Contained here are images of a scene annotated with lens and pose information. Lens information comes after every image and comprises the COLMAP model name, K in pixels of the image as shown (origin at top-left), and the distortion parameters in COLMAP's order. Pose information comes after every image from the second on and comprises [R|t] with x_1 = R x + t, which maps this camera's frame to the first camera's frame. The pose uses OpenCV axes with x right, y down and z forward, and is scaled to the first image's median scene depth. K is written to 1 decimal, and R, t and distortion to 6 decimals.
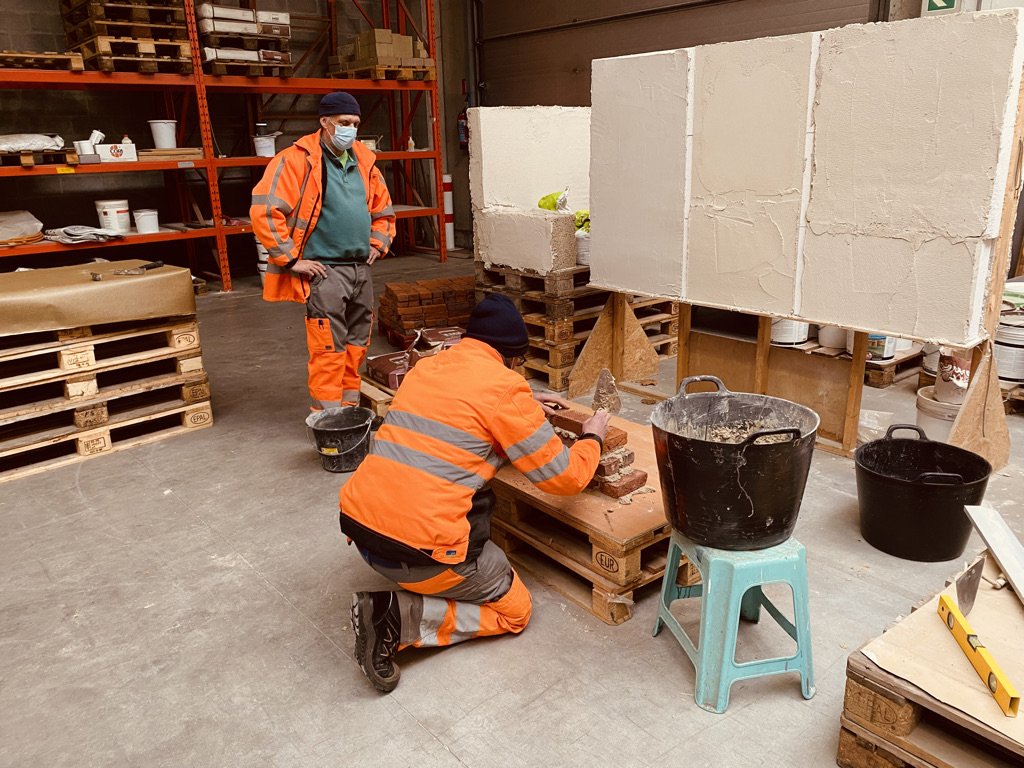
lens RADIAL K [[774.0, 0, 512.0], [0, 774.0, 384.0], [0, 0, 1]] dist [0.009720, -0.004352]
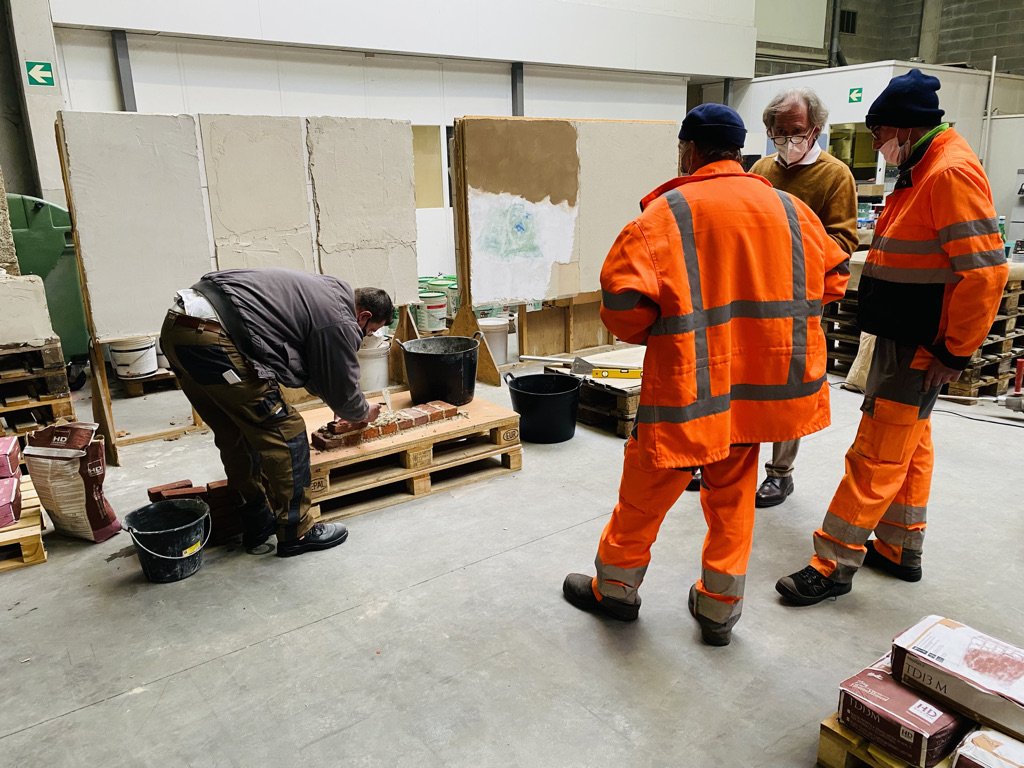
lens RADIAL K [[772.4, 0, 512.0], [0, 772.4, 384.0], [0, 0, 1]] dist [0.035650, -0.042236]
pose [[0.073777, -0.237328, 0.968624, -1.181170], [0.319030, 0.925848, 0.202548, -0.165989], [-0.944869, 0.294077, 0.144021, 0.592437]]
